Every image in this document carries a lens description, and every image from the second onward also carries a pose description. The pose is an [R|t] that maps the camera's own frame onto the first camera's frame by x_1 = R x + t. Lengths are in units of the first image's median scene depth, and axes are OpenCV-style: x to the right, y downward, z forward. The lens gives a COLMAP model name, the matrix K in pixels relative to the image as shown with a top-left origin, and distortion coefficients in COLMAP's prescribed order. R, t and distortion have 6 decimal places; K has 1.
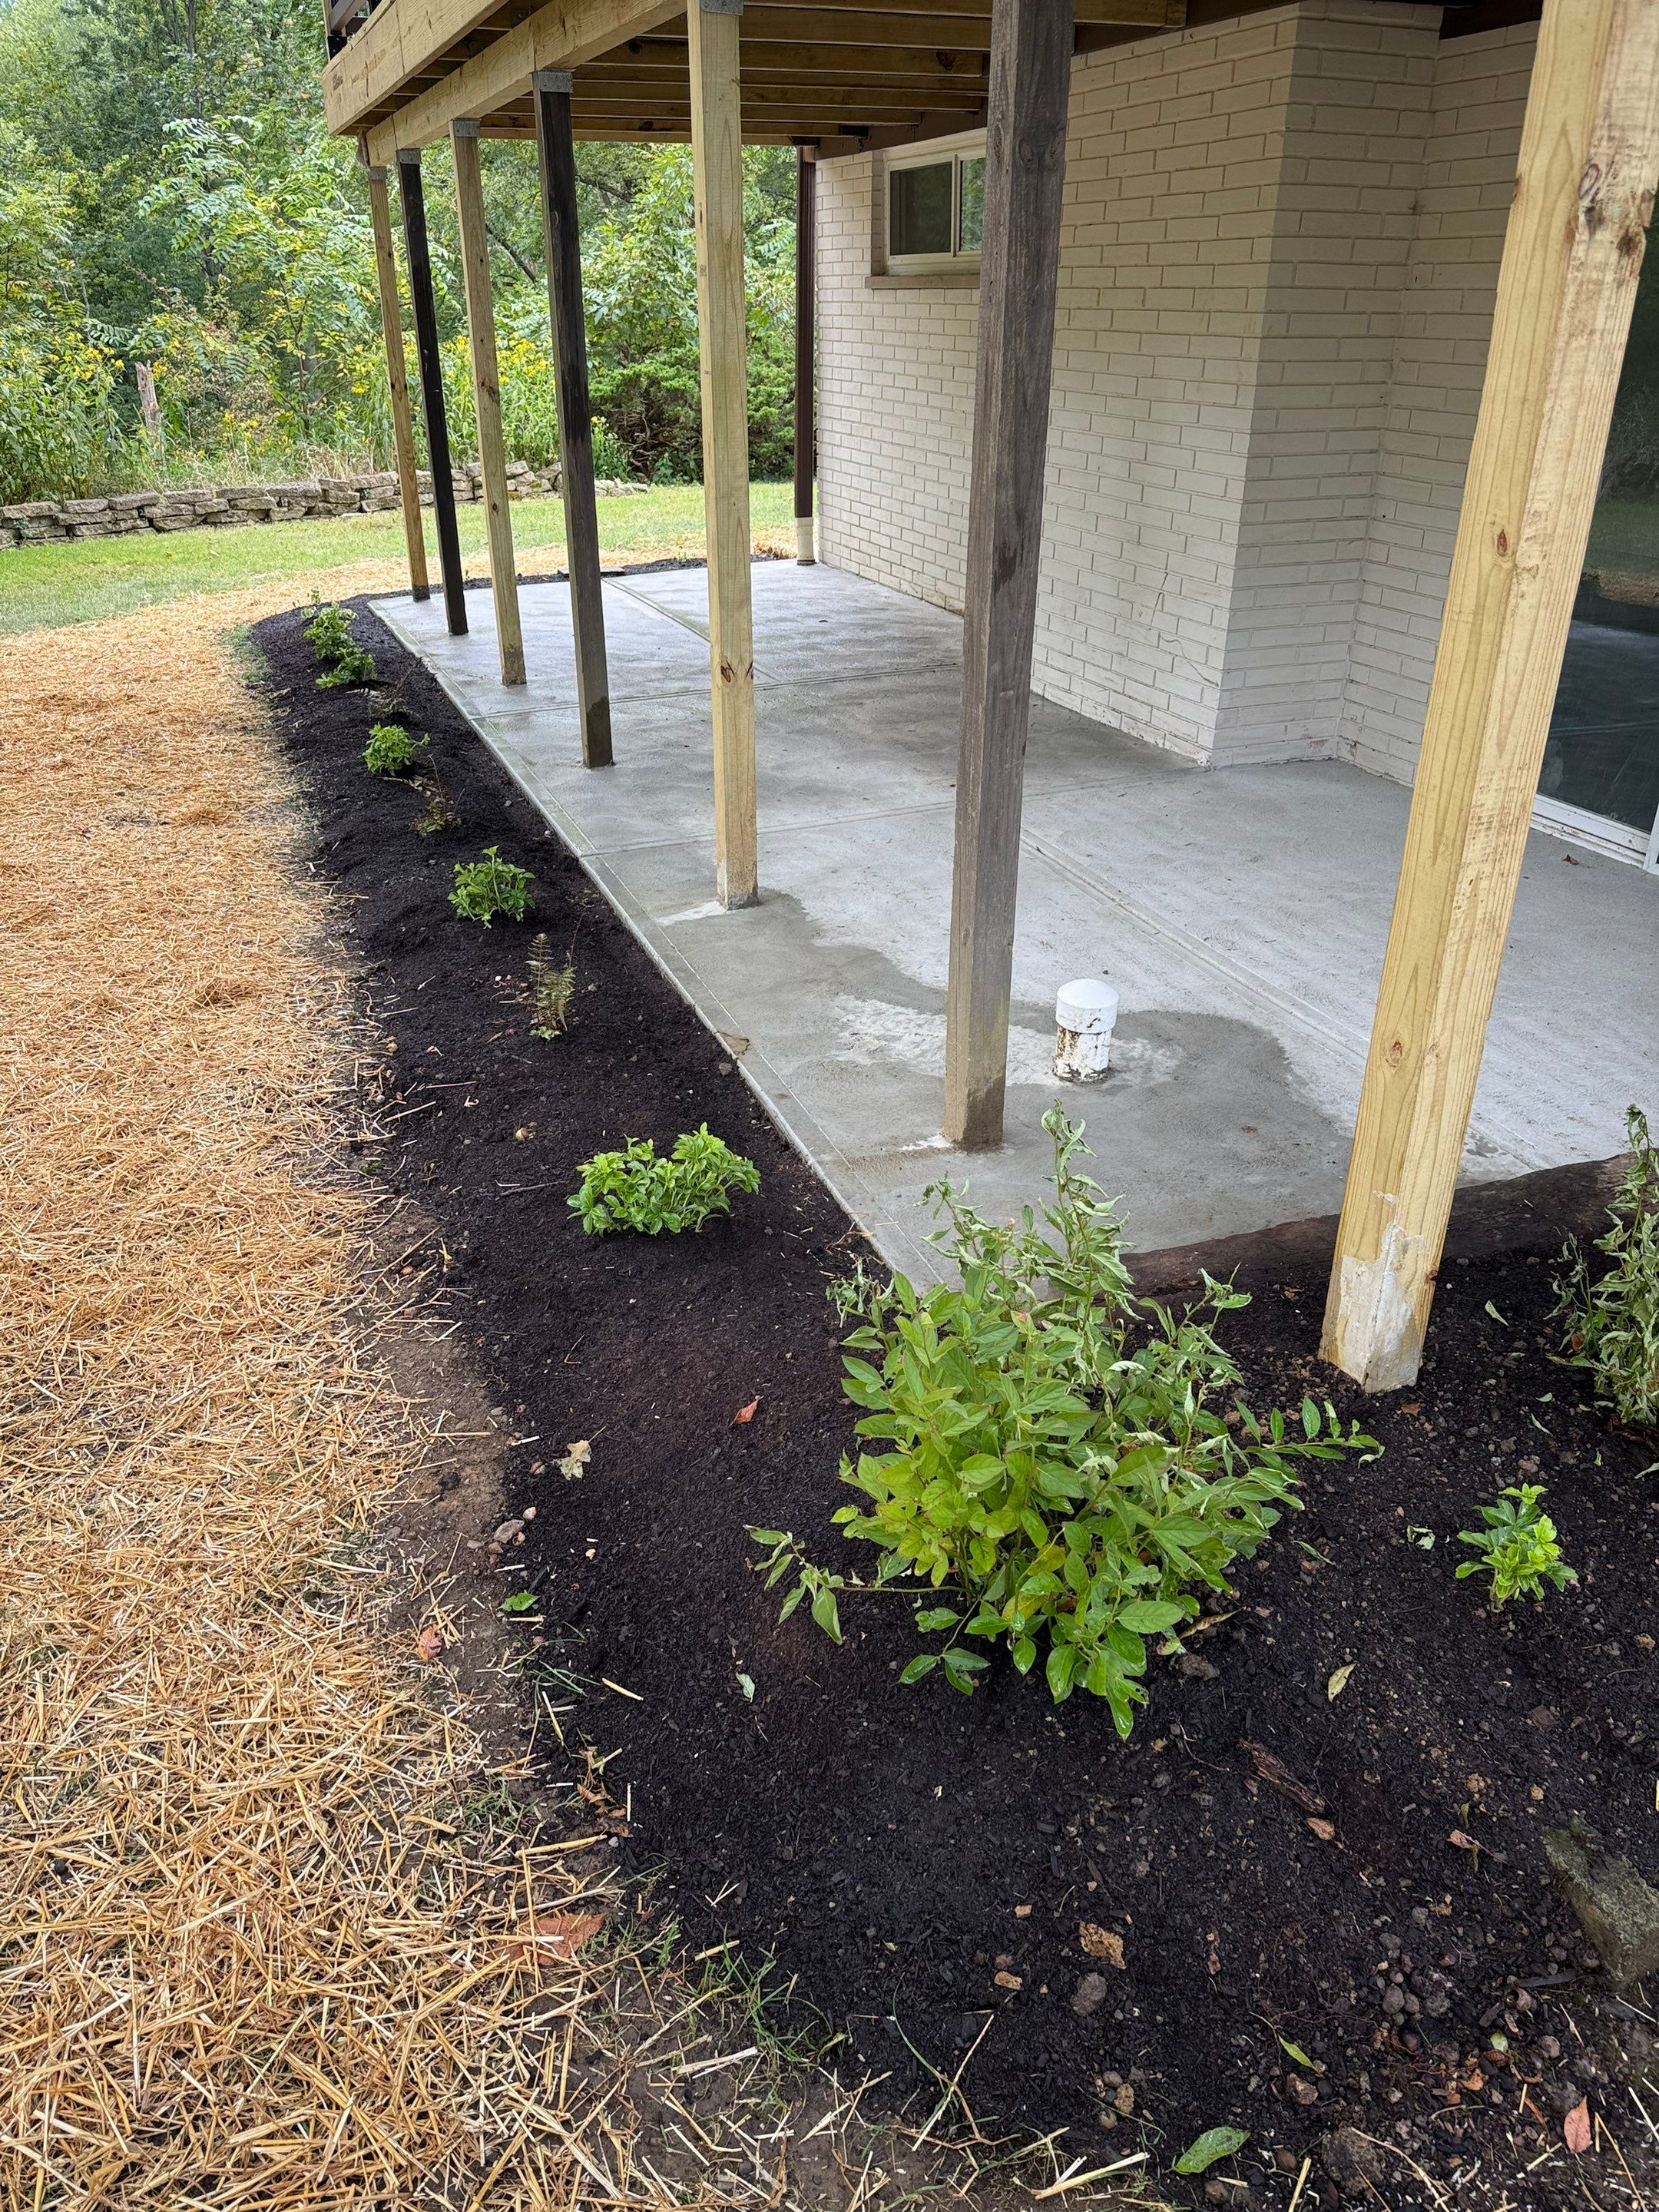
lens RADIAL K [[1572.0, 0, 795.4], [0, 1572.0, 1110.6], [0, 0, 1]] dist [0.034380, -0.042131]
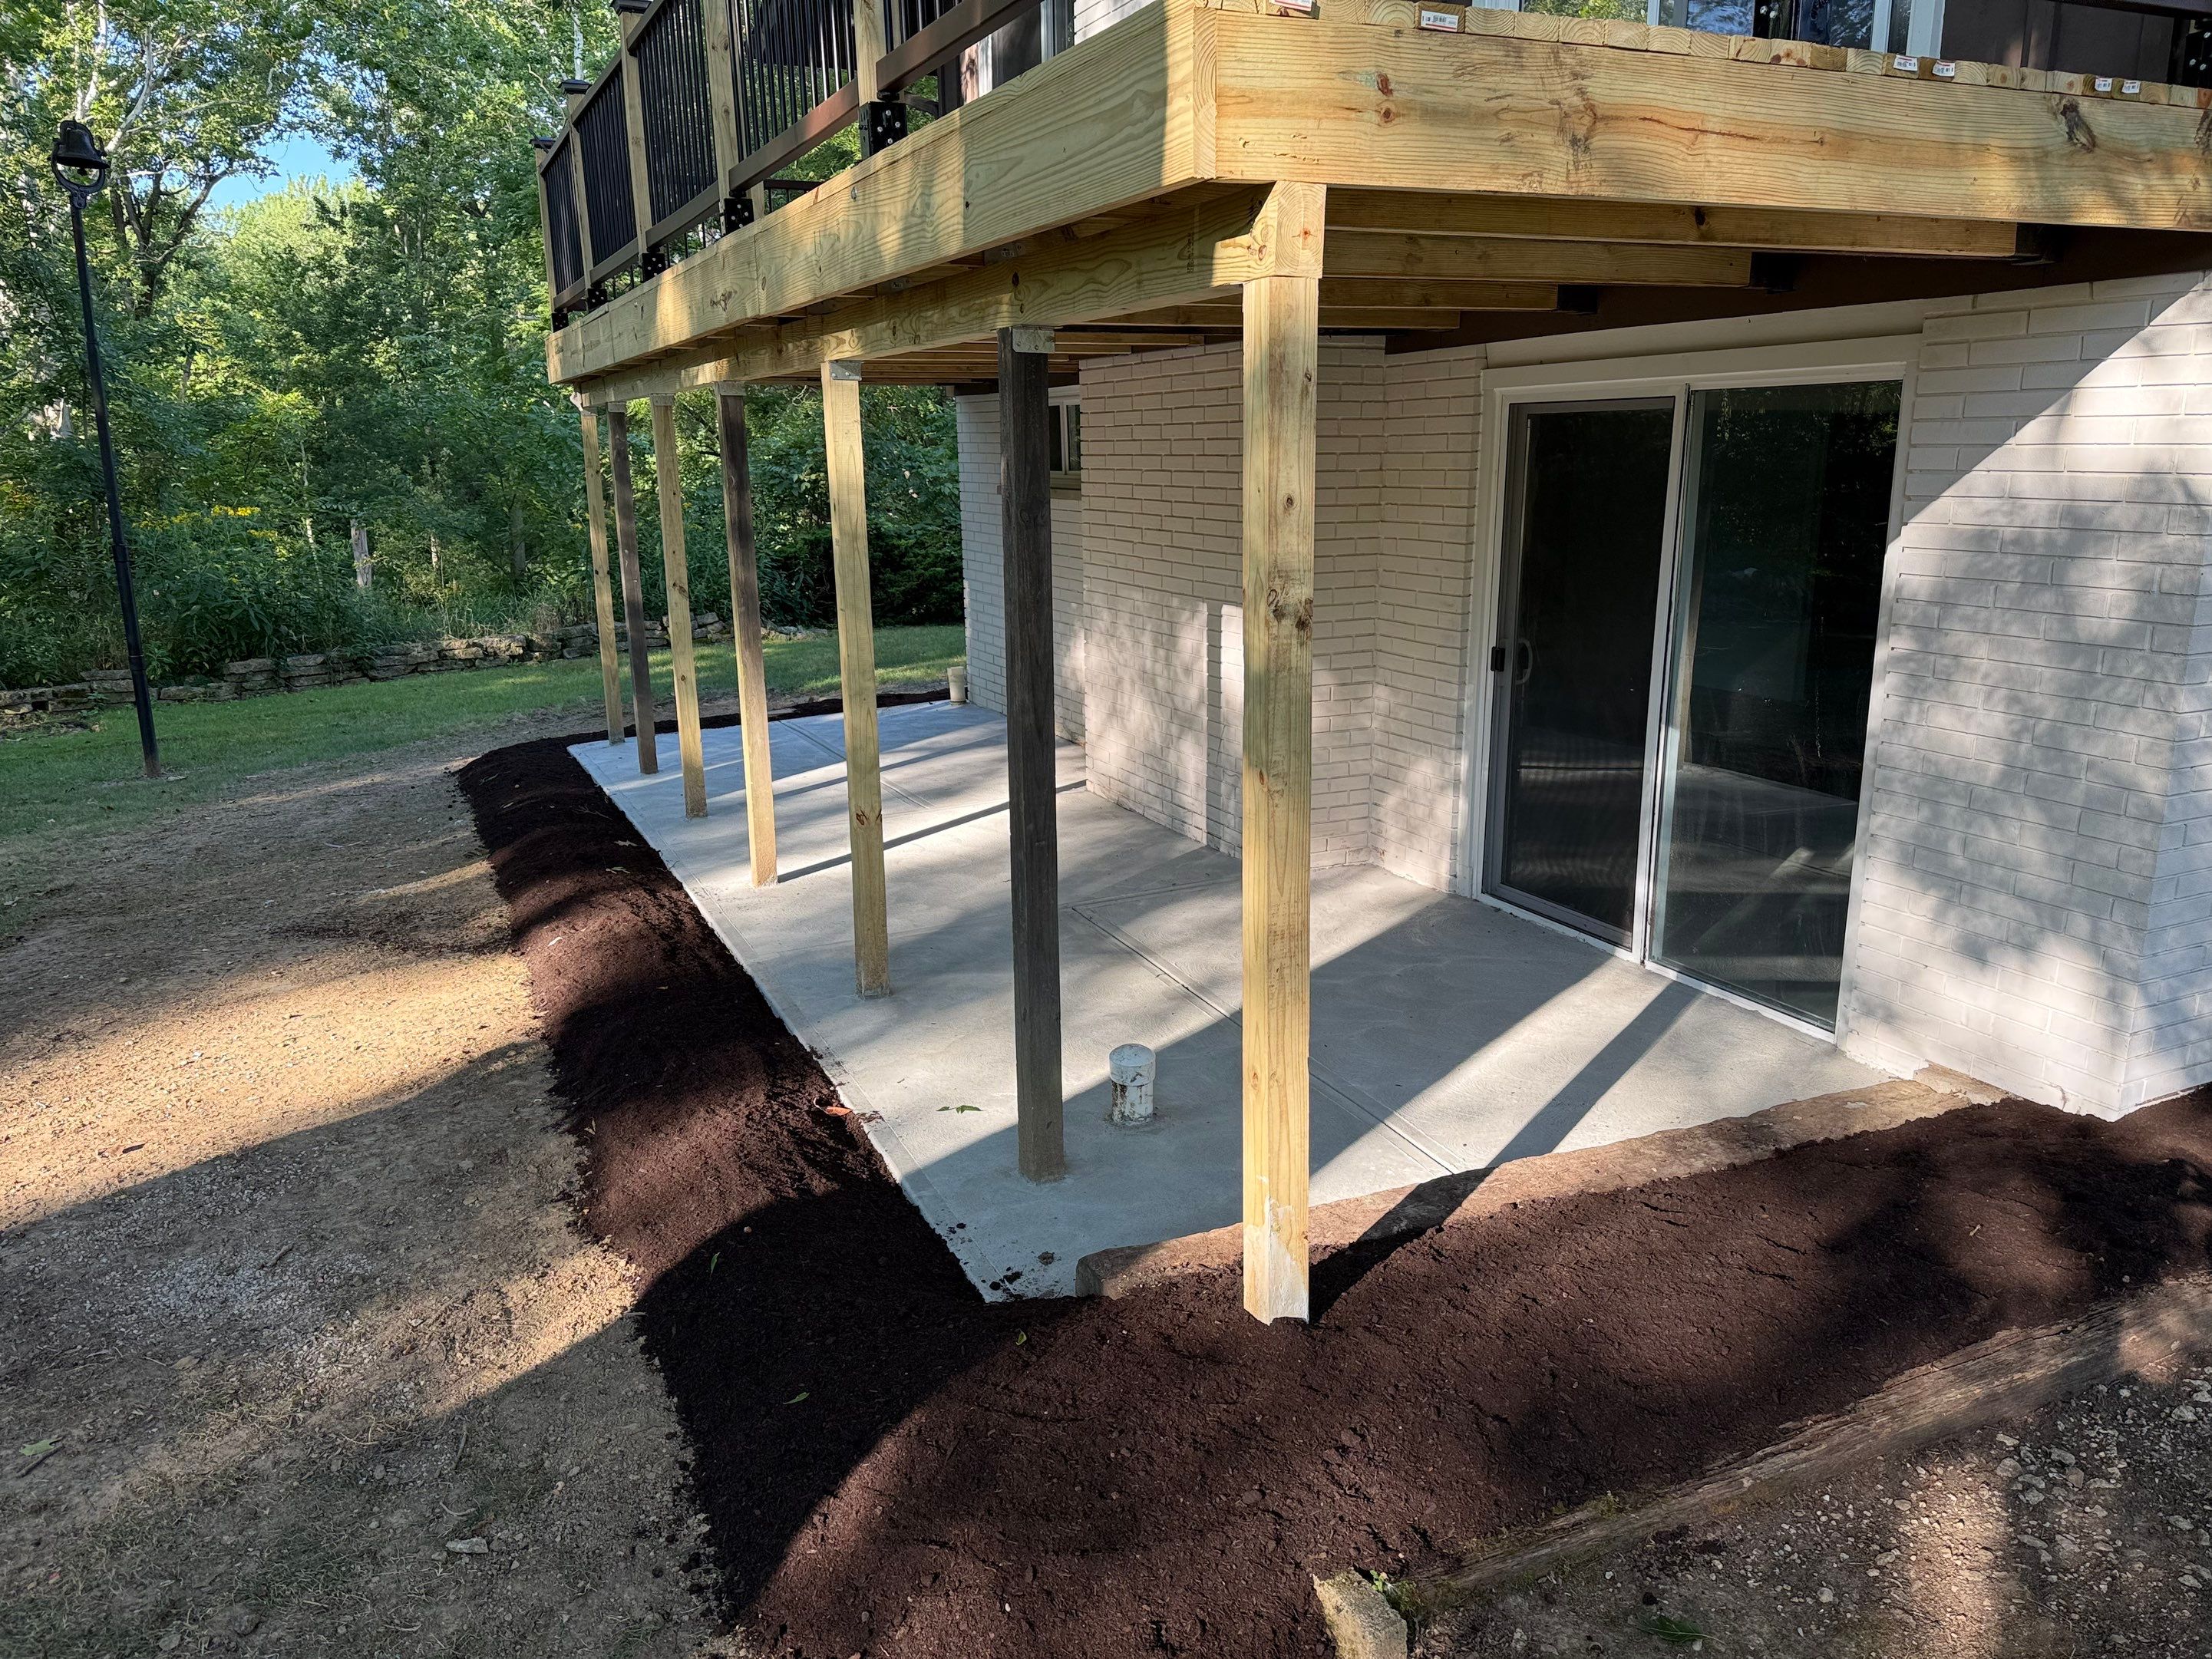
lens RADIAL K [[1533.7, 0, 1094.3], [0, 1533.7, 825.5], [0, 0, 1]] dist [0.076319, -0.082008]
pose [[0.996691, -0.025129, 0.077301, 0.037734], [0.042678, 0.971163, -0.234565, 0.023475], [-0.069178, 0.237088, 0.969022, -0.176428]]
